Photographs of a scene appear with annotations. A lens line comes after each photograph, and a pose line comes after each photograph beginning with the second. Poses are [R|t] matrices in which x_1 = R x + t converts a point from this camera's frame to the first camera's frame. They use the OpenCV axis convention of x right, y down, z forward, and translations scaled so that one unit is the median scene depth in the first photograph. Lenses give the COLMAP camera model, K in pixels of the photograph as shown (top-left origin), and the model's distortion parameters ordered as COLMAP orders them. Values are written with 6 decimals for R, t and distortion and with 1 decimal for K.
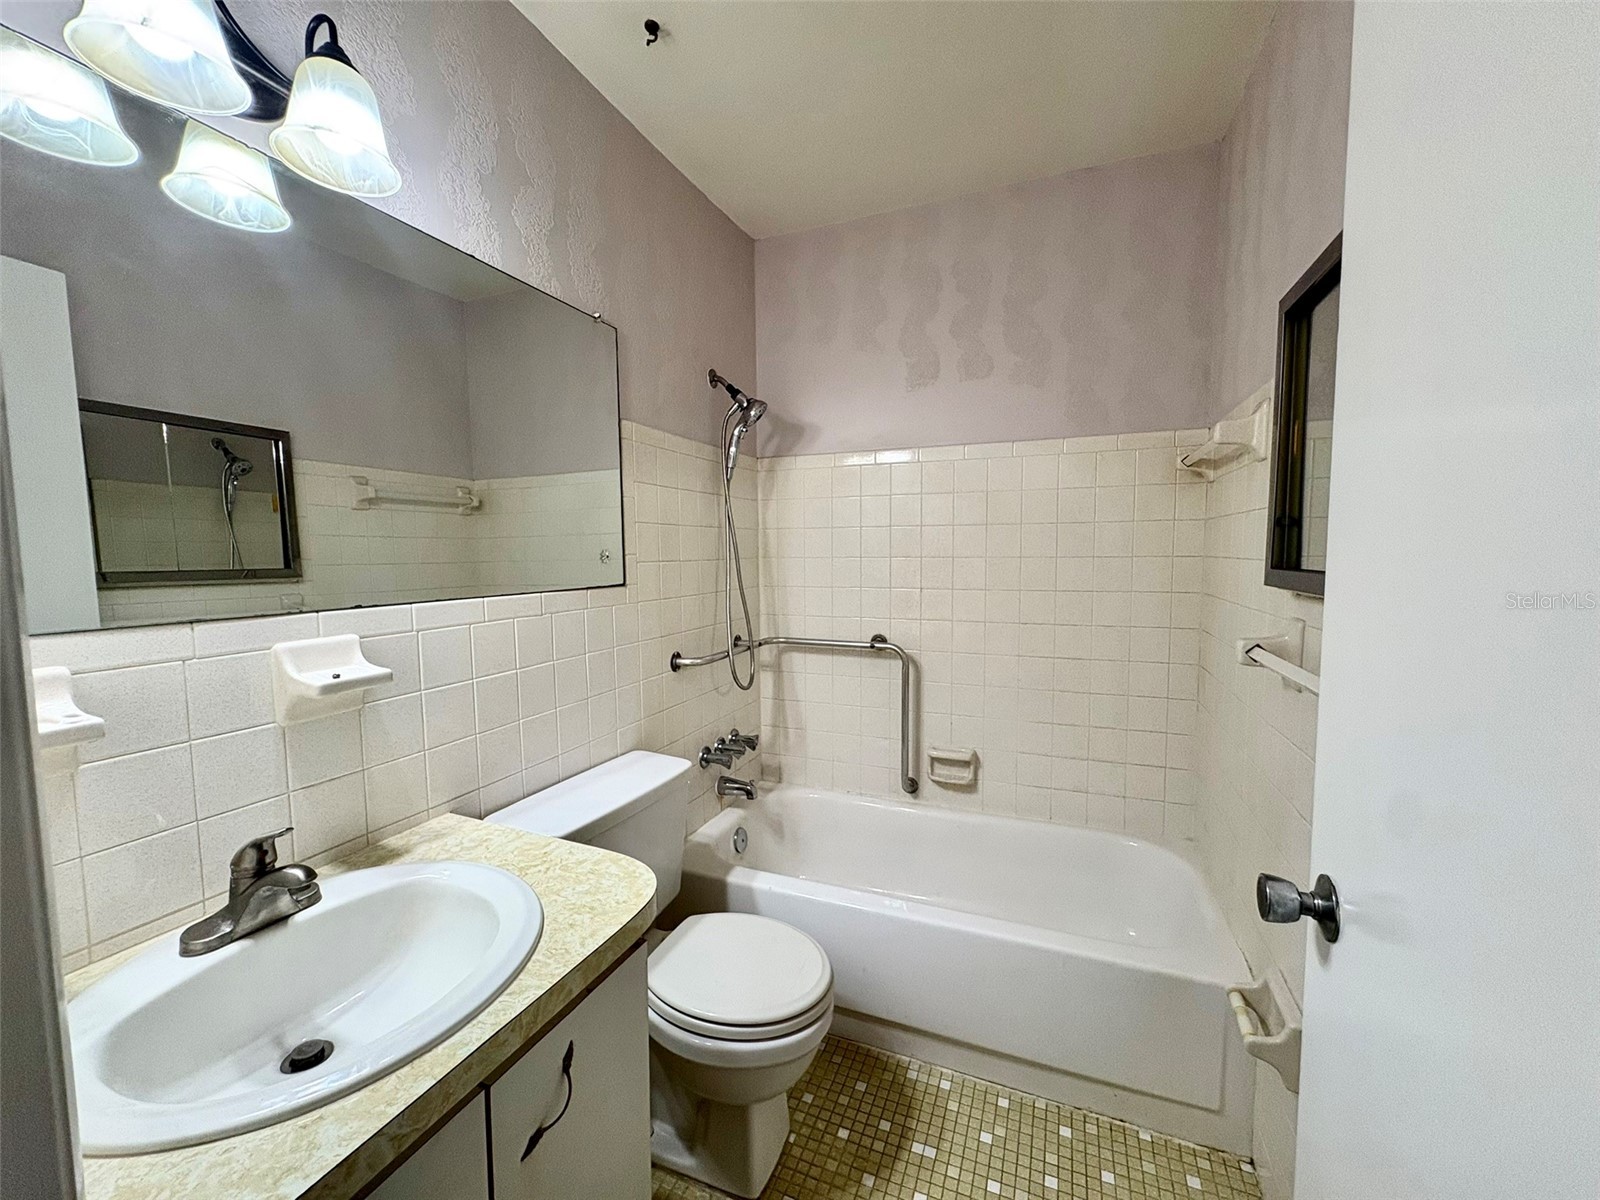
lens RADIAL K [[634.3, 0, 799.8], [0, 634.3, 597.5], [0, 0, 1]] dist [0.000642, -0.000338]
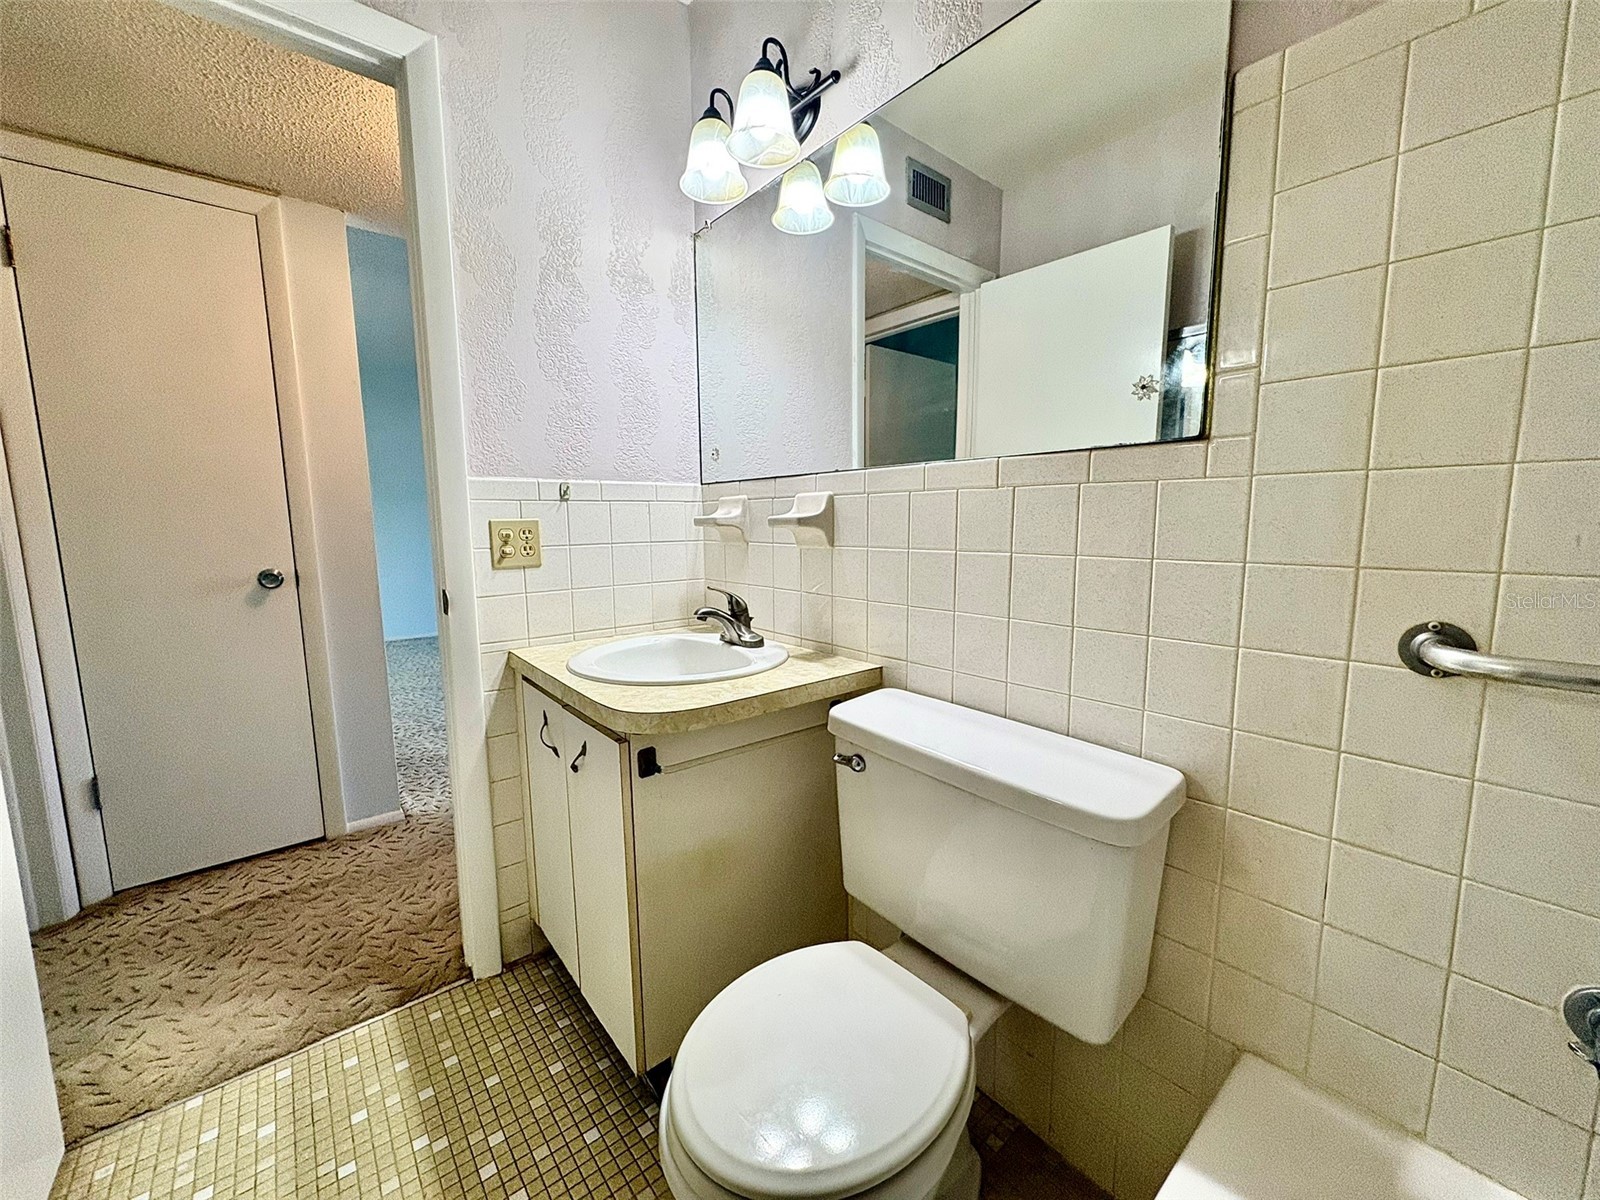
lens RADIAL K [[634.3, 0, 799.8], [0, 634.3, 597.5], [0, 0, 1]] dist [0.000642, -0.000338]
pose [[-0.474642, 0.121206, -0.871794, 0.341573], [-0.049397, 0.985244, 0.163872, 0.040298], [0.878792, 0.120845, -0.461651, 1.049675]]
